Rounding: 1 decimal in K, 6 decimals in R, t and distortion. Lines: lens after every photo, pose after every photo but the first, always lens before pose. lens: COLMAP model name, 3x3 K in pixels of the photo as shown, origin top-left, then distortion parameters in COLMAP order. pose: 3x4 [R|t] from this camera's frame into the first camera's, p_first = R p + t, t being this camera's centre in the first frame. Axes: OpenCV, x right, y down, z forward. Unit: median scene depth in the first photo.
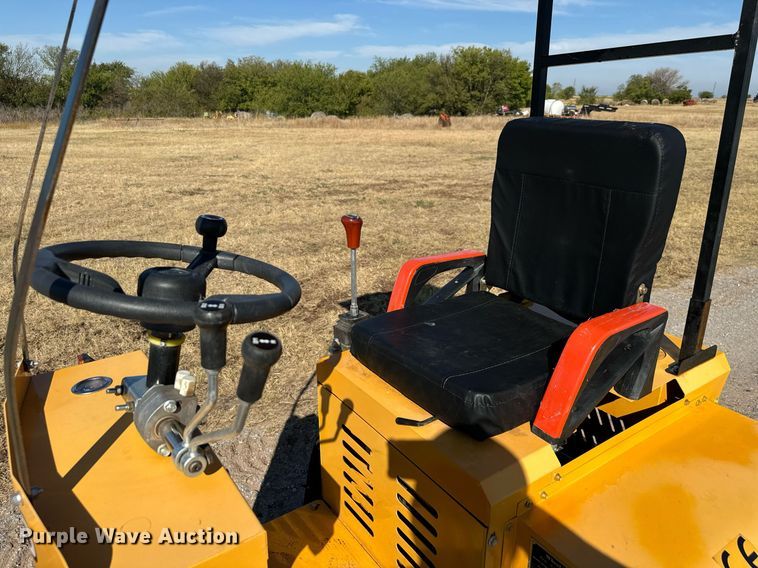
lens RADIAL K [[563.1, 0, 349.9], [0, 563.1, 296.2], [0, 0, 1]] dist [0.025522, -0.049541]
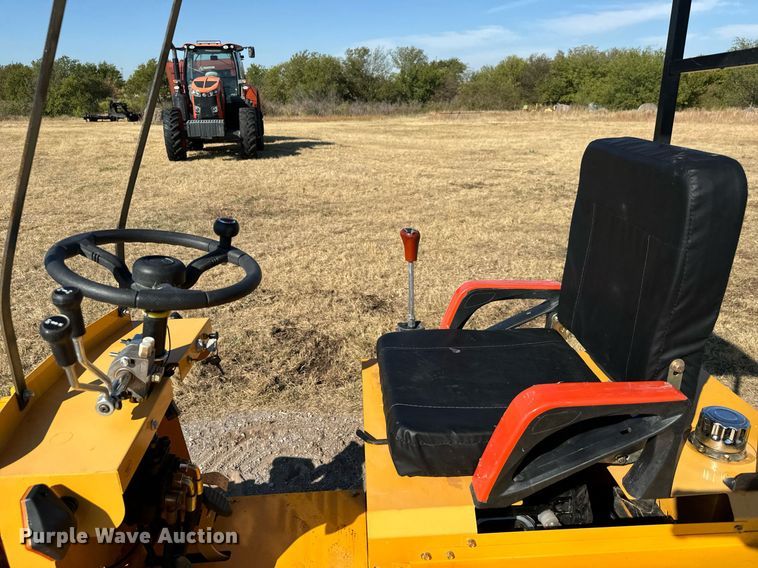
lens RADIAL K [[563.1, 0, 383.8], [0, 563.1, 290.3], [0, 0, 1]] dist [0.025522, -0.049541]
pose [[0.835113, 0.166543, -0.524260, 0.129877], [-0.159751, 0.985418, 0.058566, -0.021823], [0.526370, 0.034842, 0.849542, 0.028172]]
